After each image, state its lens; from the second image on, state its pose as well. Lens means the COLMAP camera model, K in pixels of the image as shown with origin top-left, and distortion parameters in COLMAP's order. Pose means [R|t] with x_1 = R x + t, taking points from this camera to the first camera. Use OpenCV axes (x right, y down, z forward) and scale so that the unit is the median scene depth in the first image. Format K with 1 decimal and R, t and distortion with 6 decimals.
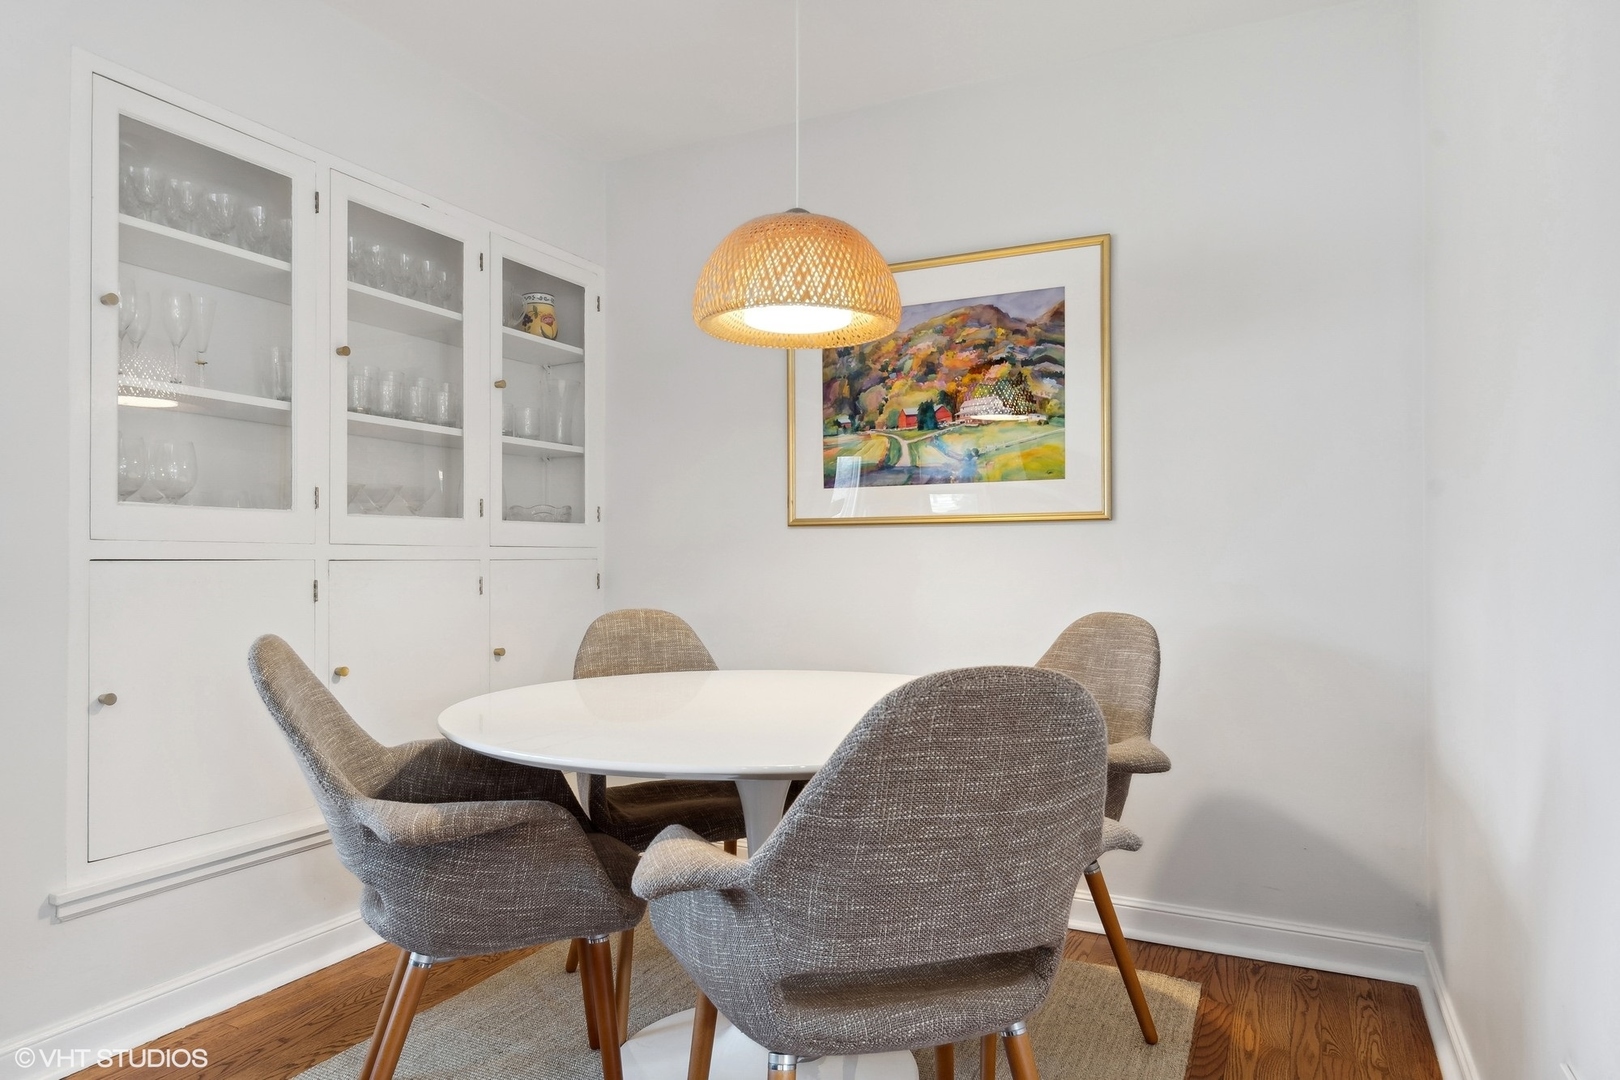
lens RADIAL K [[998.6, 0, 798.0], [0, 998.6, 537.4], [0, 0, 1]] dist [0.000445, -0.001019]
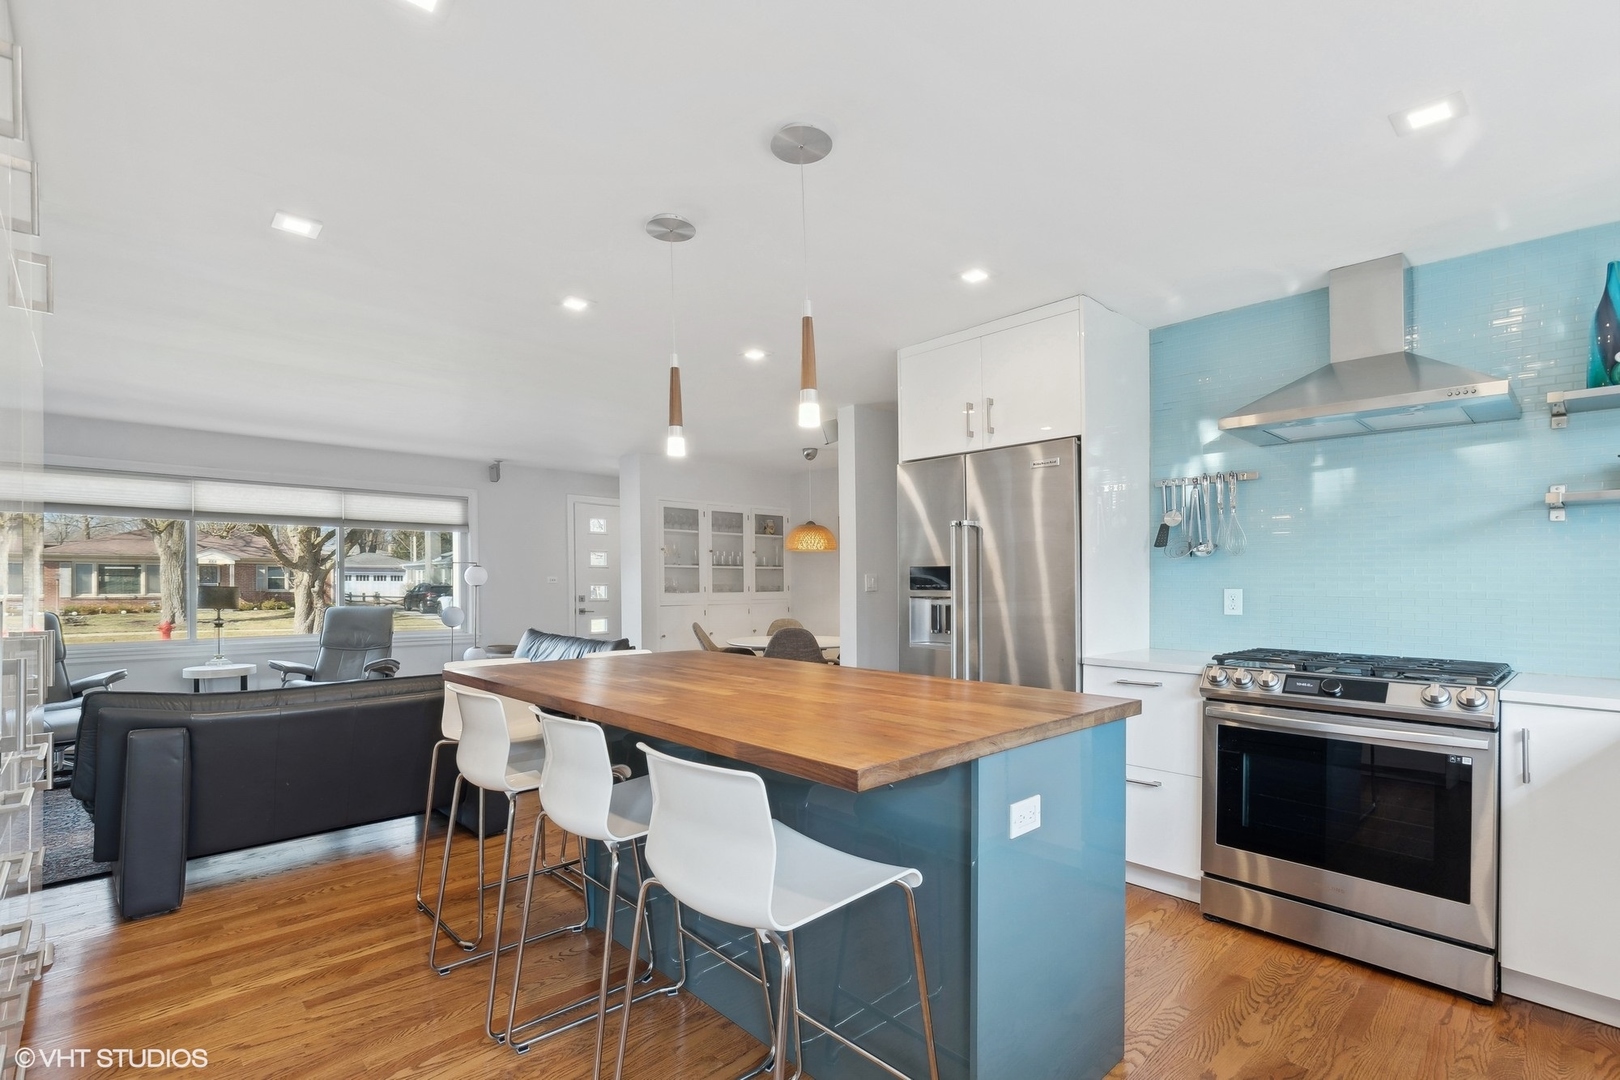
lens RADIAL K [[716.9, 0, 789.0], [0, 716.9, 594.9], [0, 0, 1]] dist [-0.003990, 0.001718]
pose [[0.939007, 0.005024, -0.343861, 0.710422], [0.008538, 0.999244, 0.037915, -0.107863], [0.343792, -0.038538, 0.938255, -1.368205]]
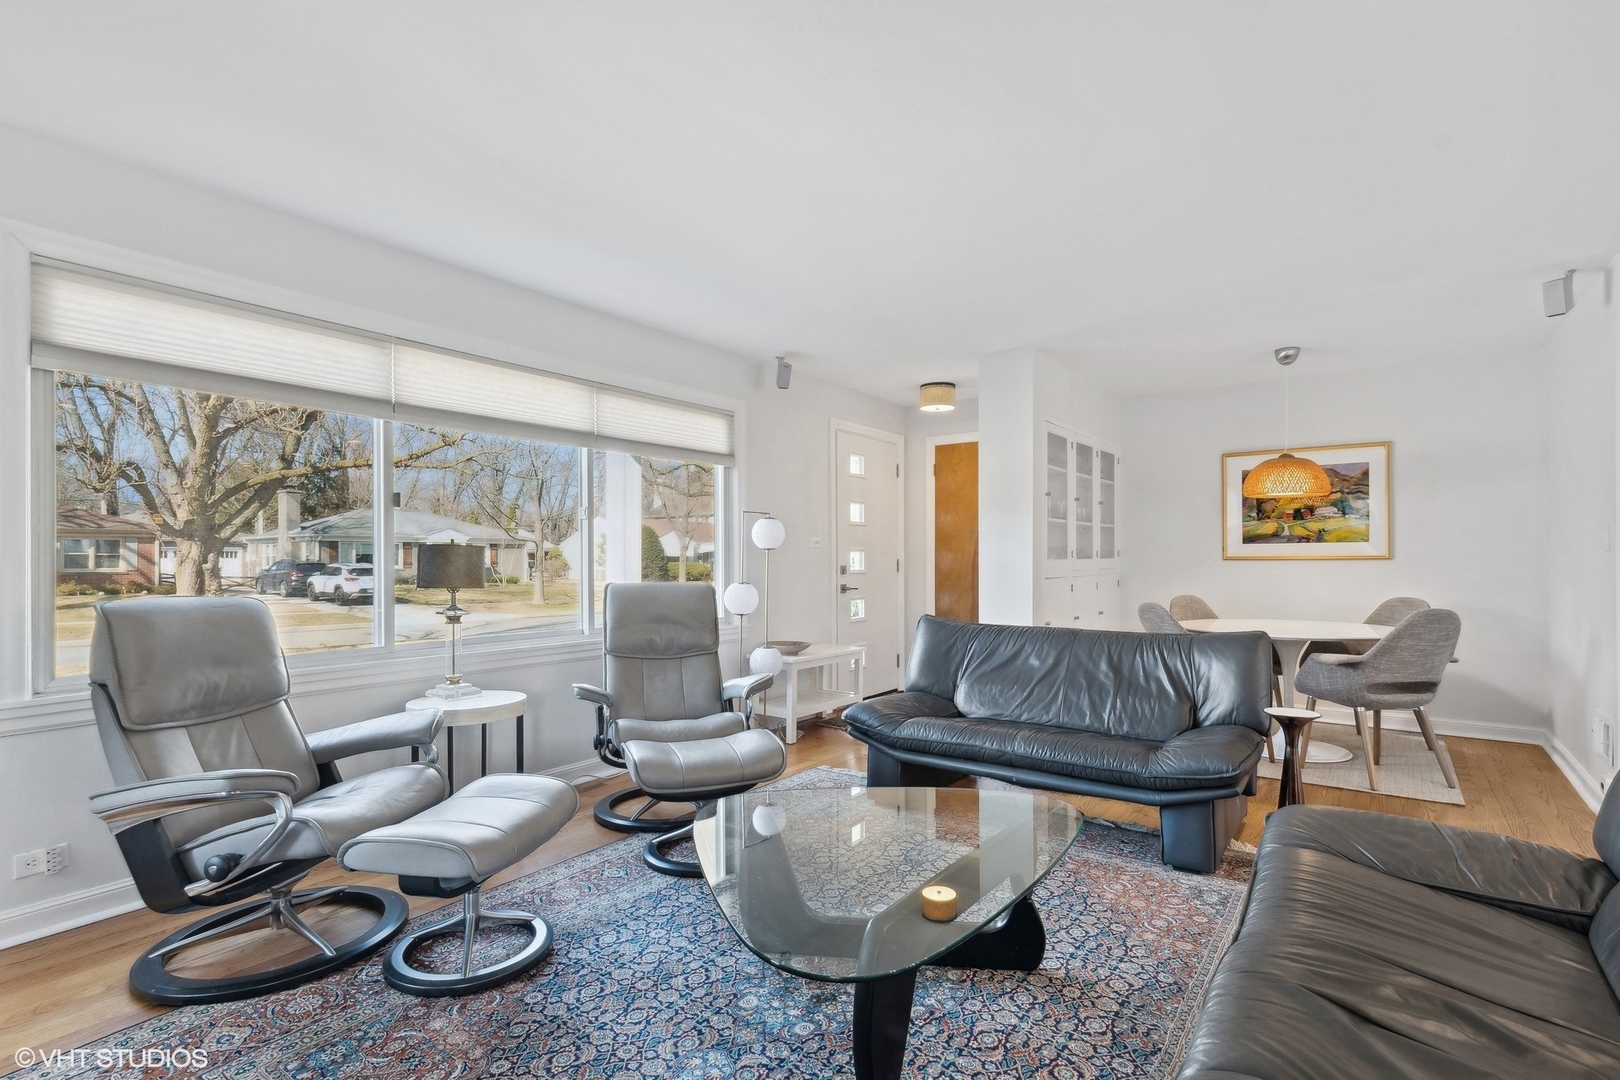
lens RADIAL K [[770.5, 0, 806.2], [0, 770.5, 543.4], [0, 0, 1]] dist [0.000093, 0.000321]
pose [[0.982946, -0.009147, -0.183668, -0.716003], [0.009828, 0.999948, 0.002797, -0.072016], [0.183633, -0.004555, 0.982984, -1.063862]]
